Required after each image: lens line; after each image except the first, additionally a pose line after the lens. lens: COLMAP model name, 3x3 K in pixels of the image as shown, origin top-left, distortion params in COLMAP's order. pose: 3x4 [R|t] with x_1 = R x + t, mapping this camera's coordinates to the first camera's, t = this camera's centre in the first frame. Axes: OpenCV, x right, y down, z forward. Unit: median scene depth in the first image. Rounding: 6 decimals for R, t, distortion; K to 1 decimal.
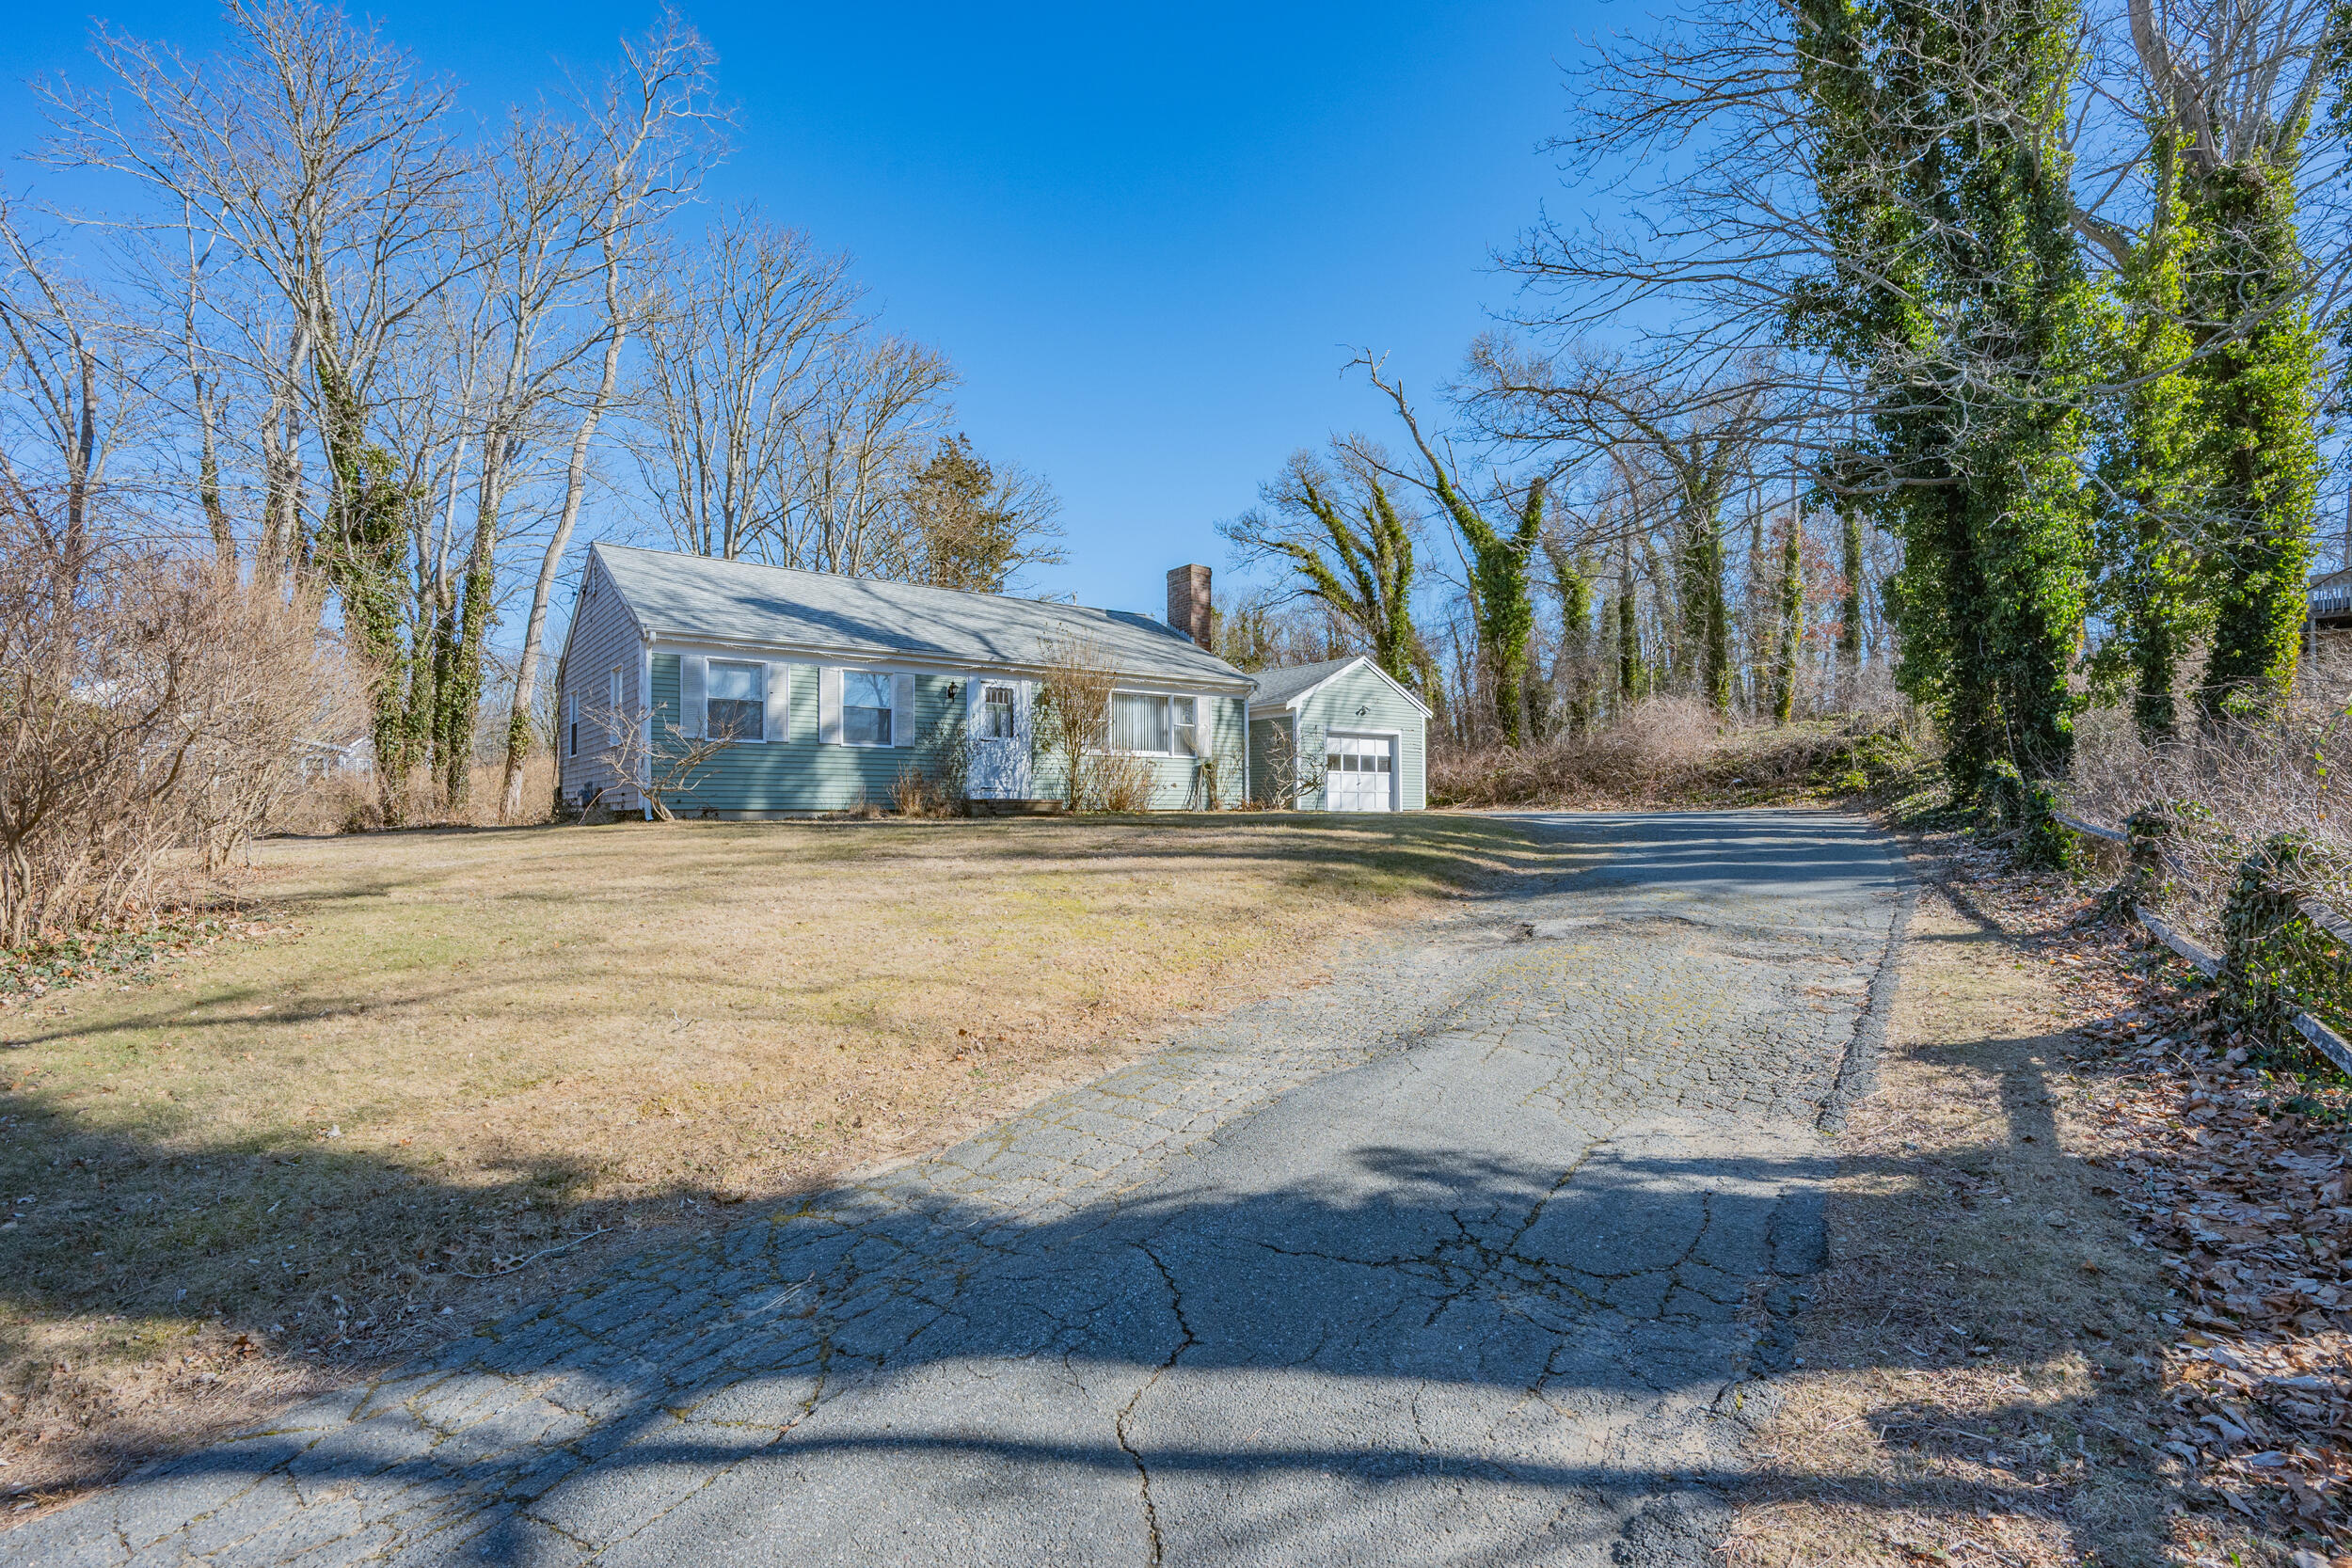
lens RADIAL K [[1100.8, 0, 1176.0], [0, 1100.8, 784.0], [0, 0, 1]] dist [0.000664, 0.000024]
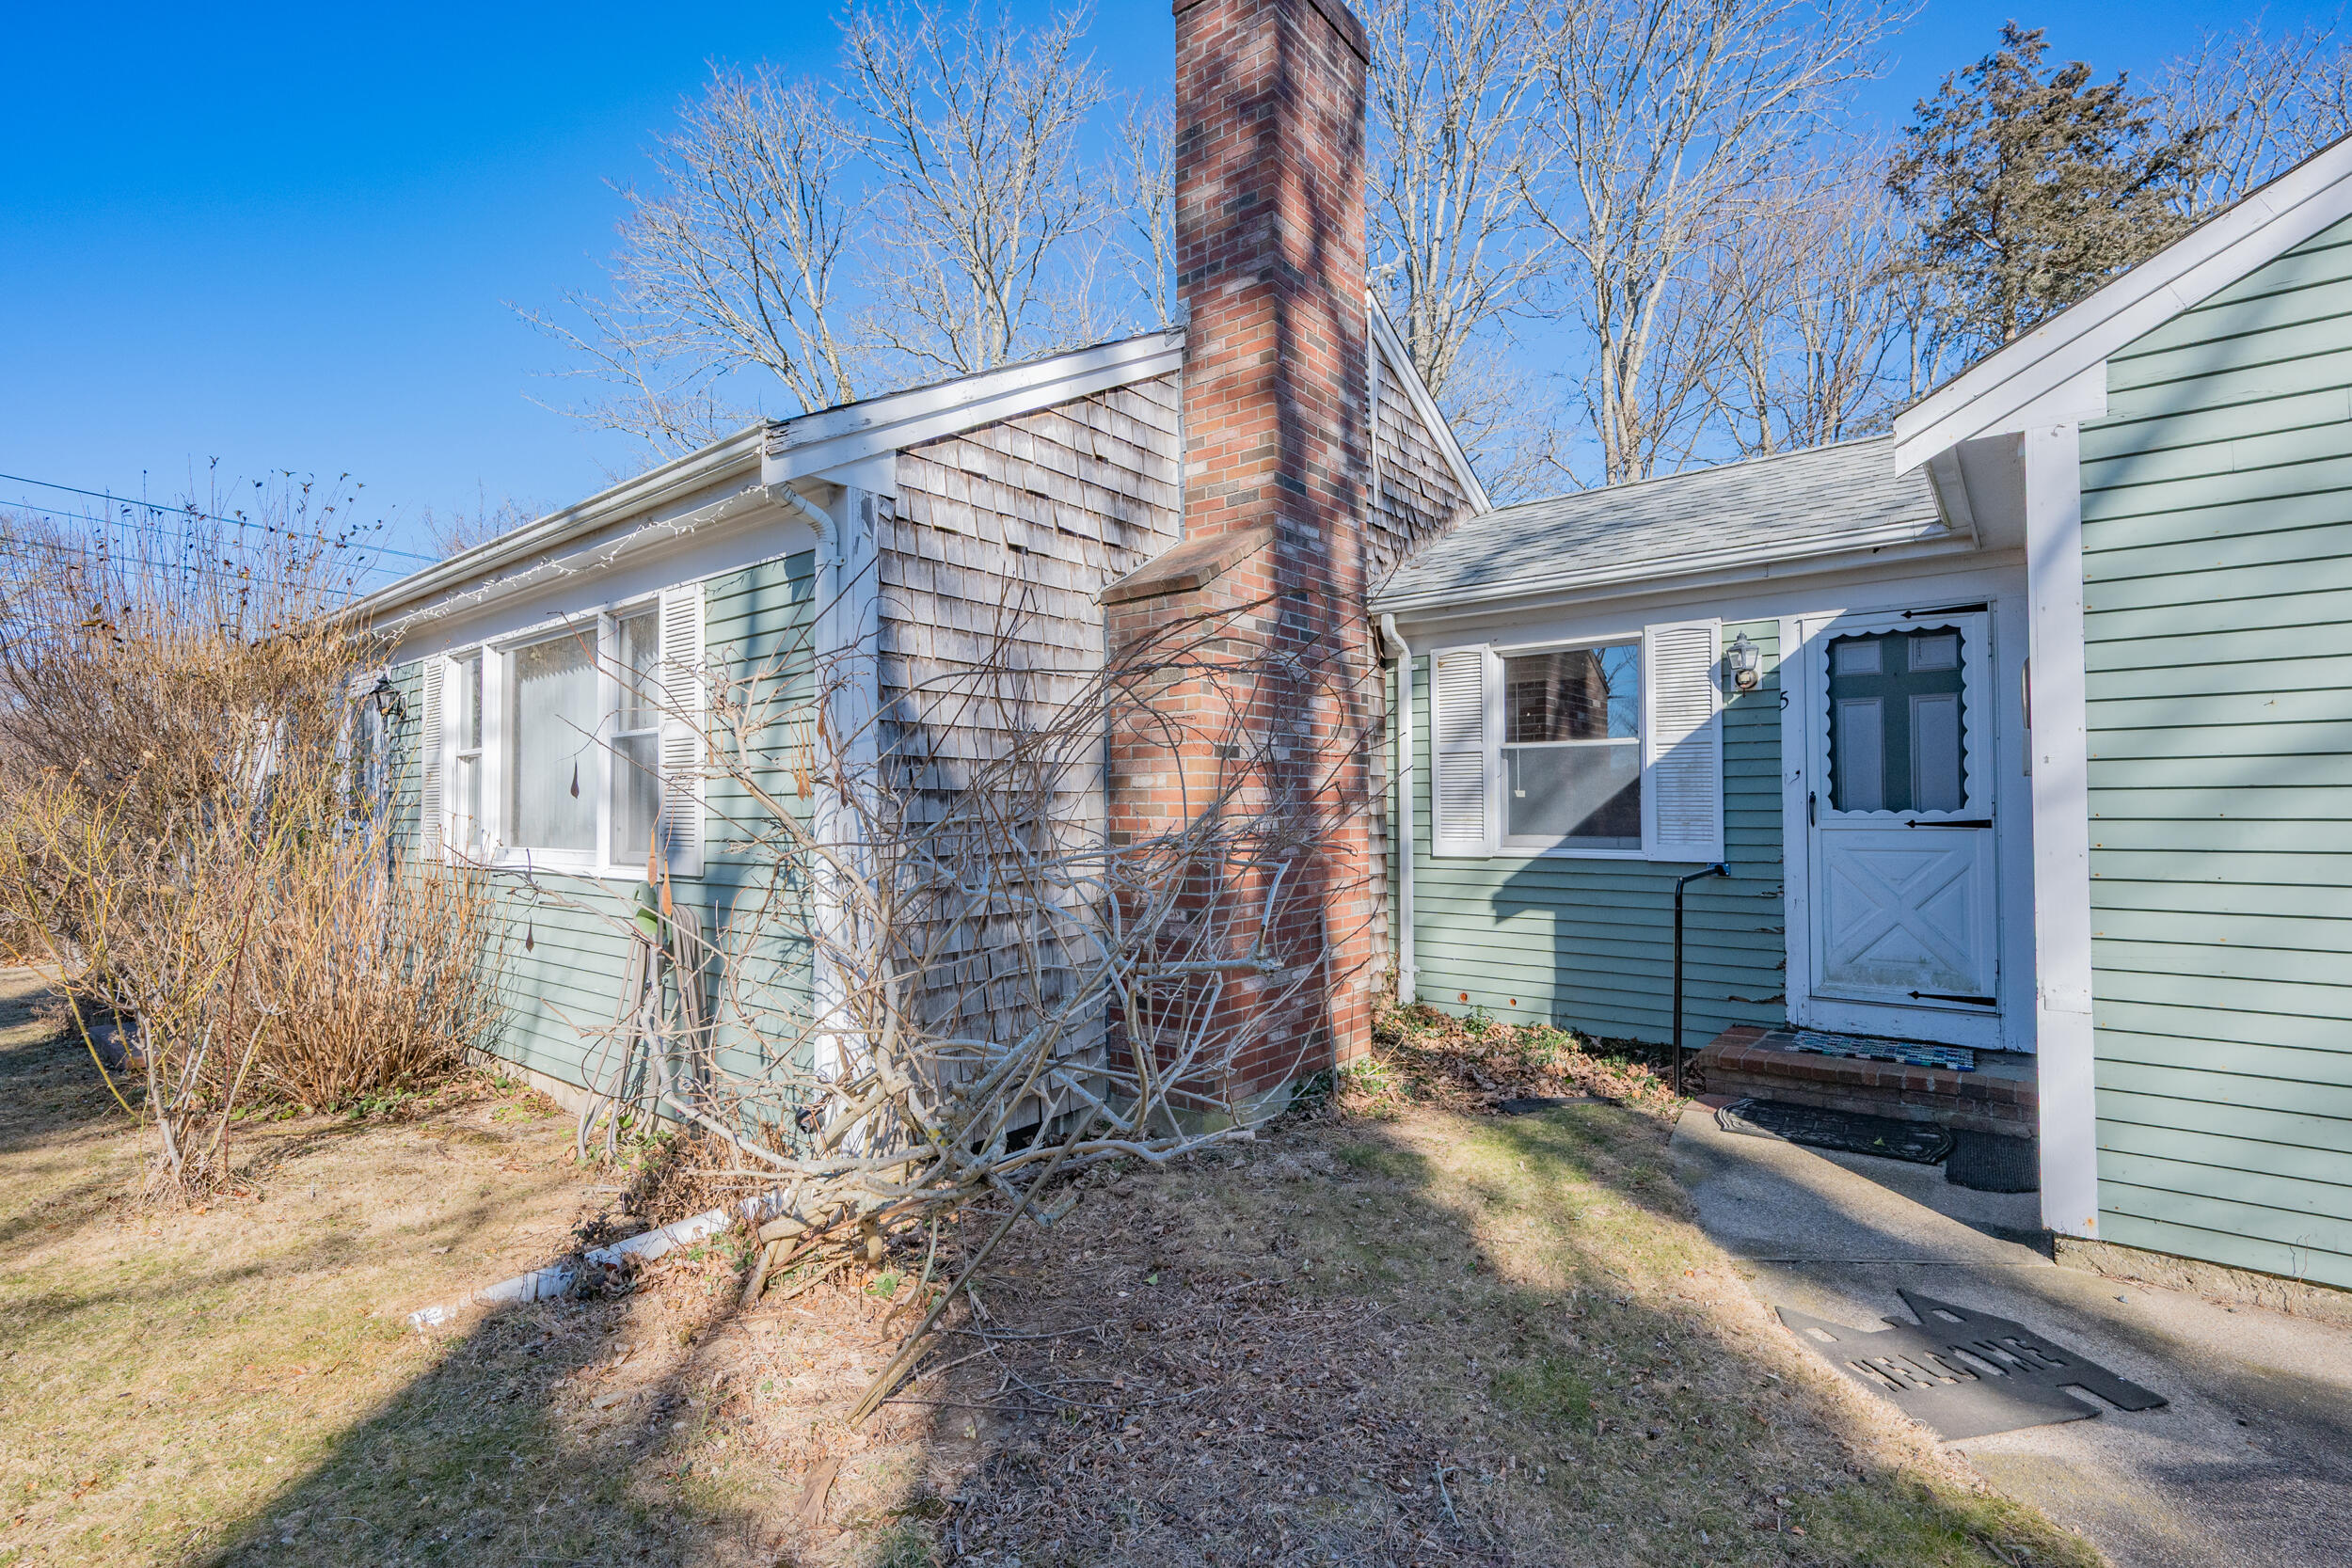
lens RADIAL K [[1060.4, 0, 1192.1], [0, 1060.4, 785.6], [0, 0, 1]] dist [0.000205, 0.000106]
pose [[0.249777, -0.018182, -0.968133, 0.192419], [0.033827, 0.999377, -0.010041, -0.028077], [0.967712, -0.030241, 0.250236, 0.818879]]
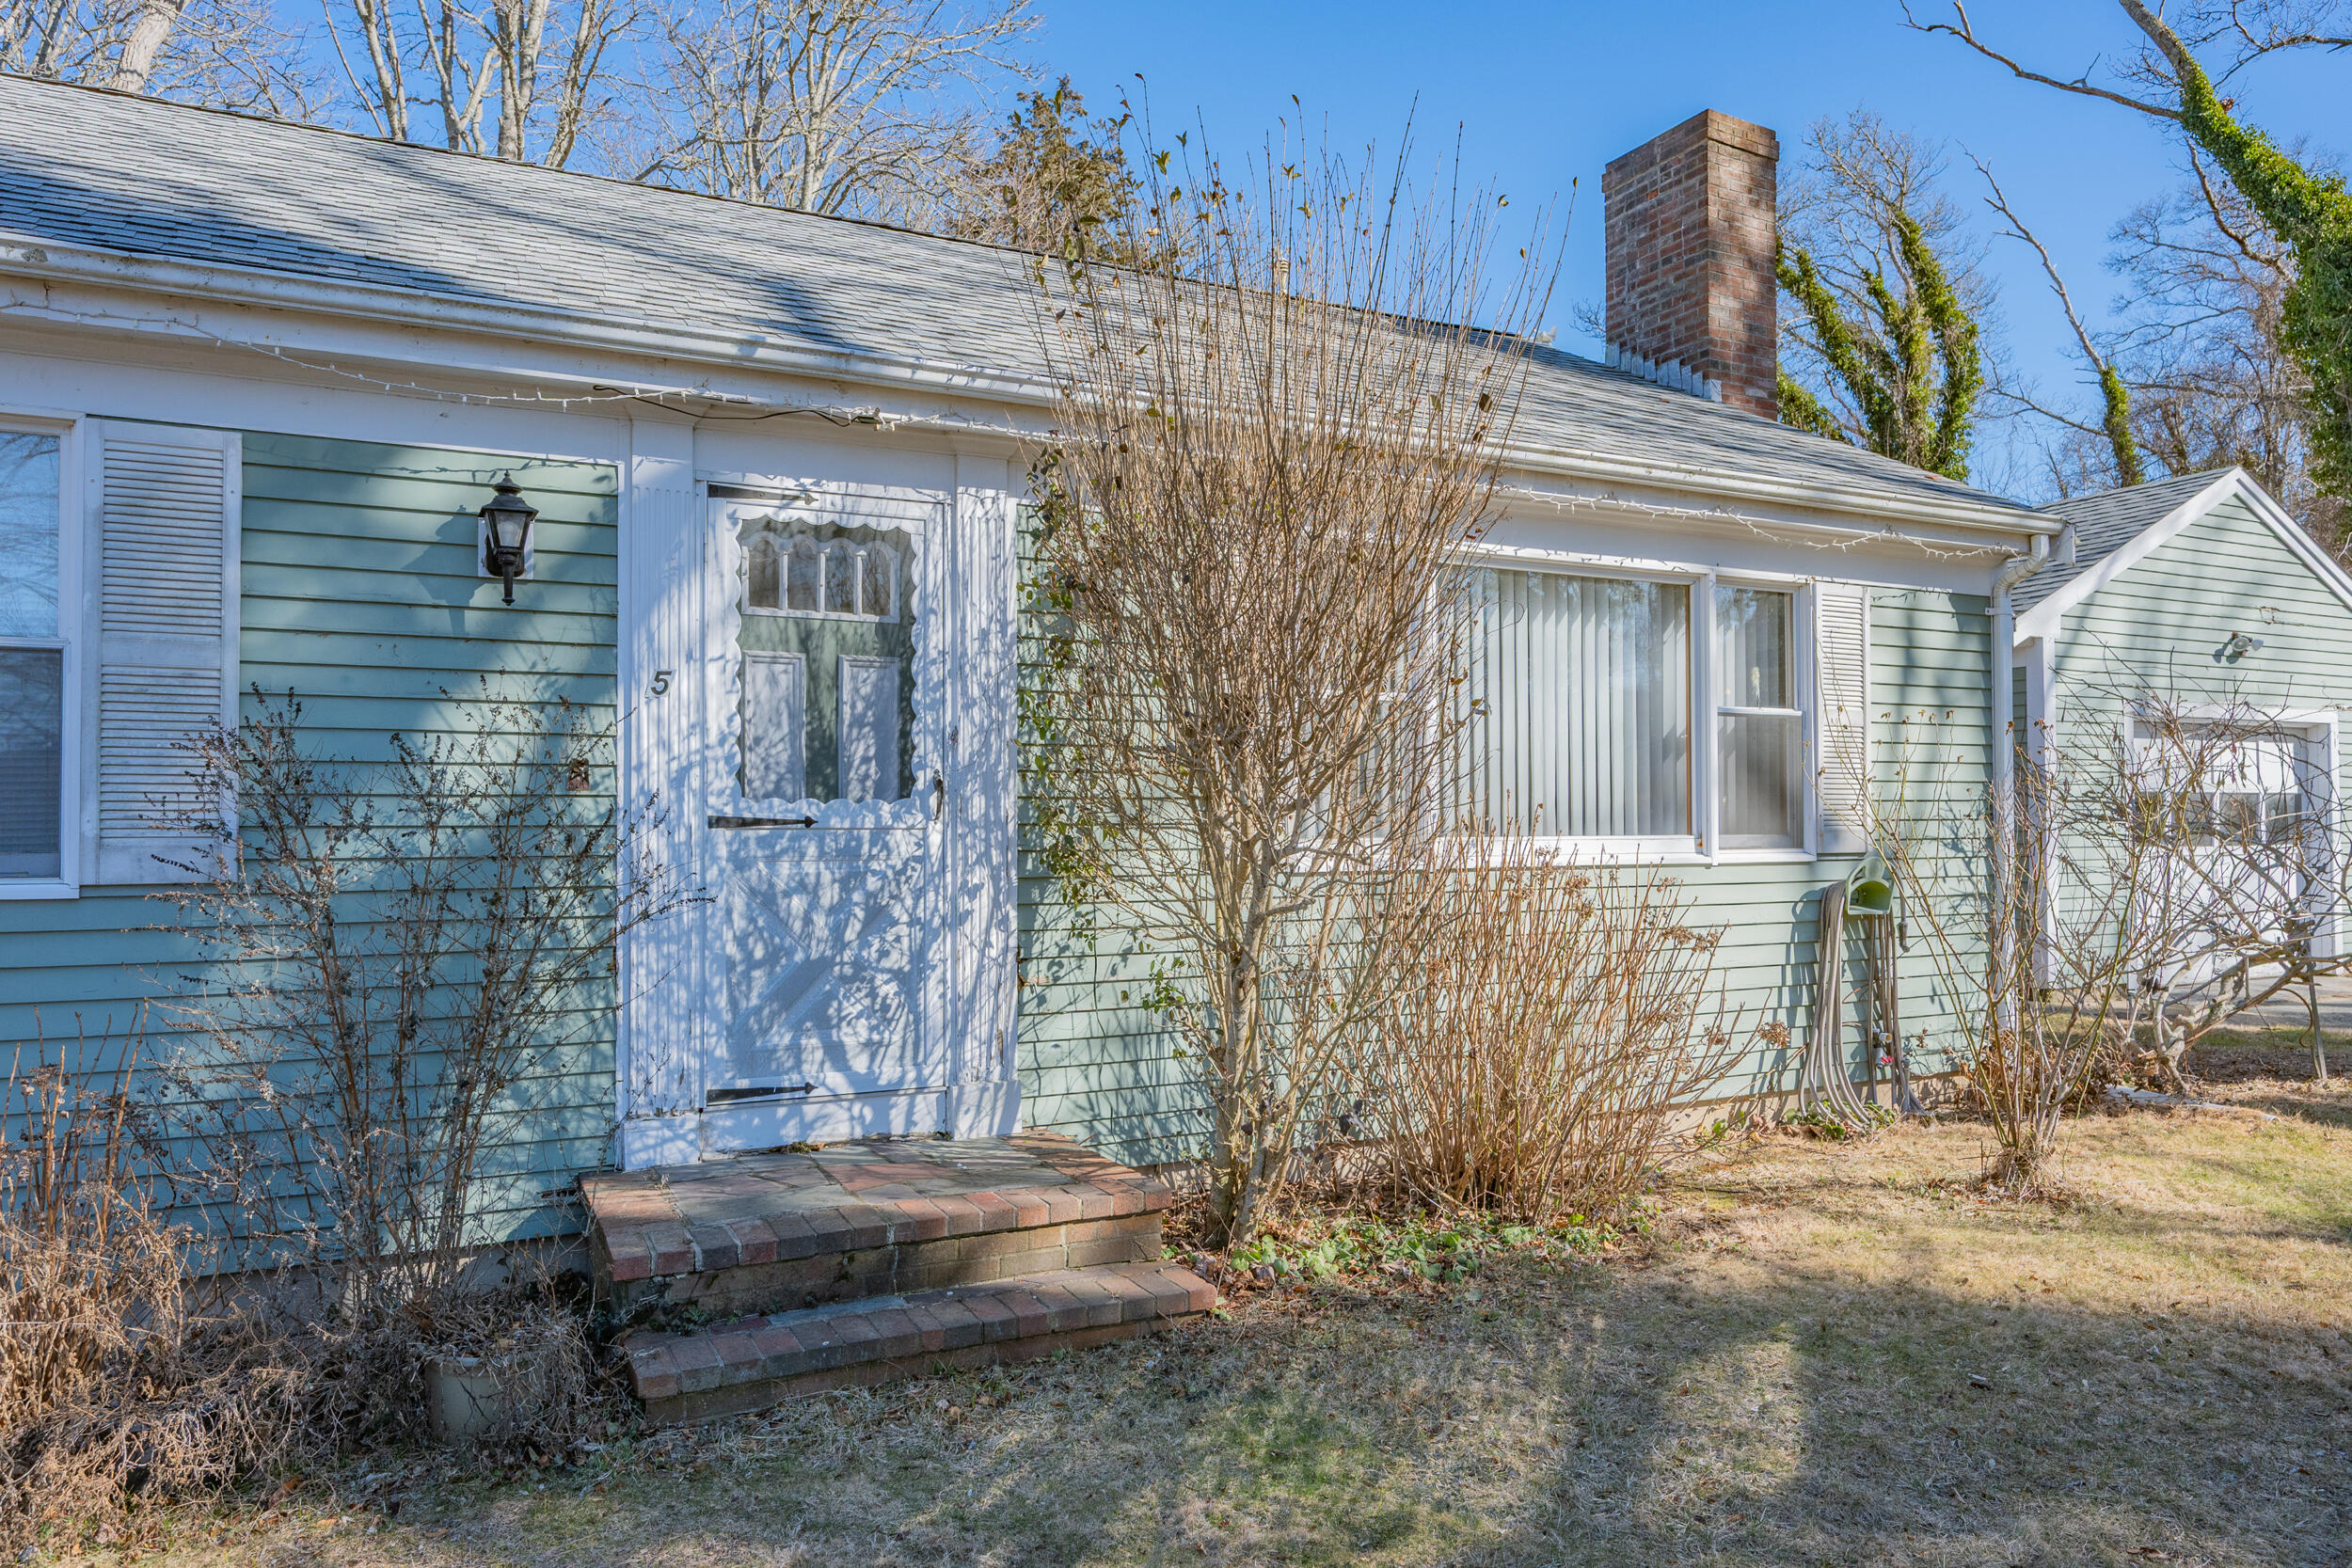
lens RADIAL K [[1535.1, 0, 1186.7], [0, 1535.1, 791.6], [0, 0, 1]] dist [-0.001294, -0.001074]
pose [[0.984158, -0.000954, -0.177292, -0.039841], [0.002970, 0.999934, 0.011103, -0.031805], [0.177269, -0.011453, 0.984096, 0.524149]]
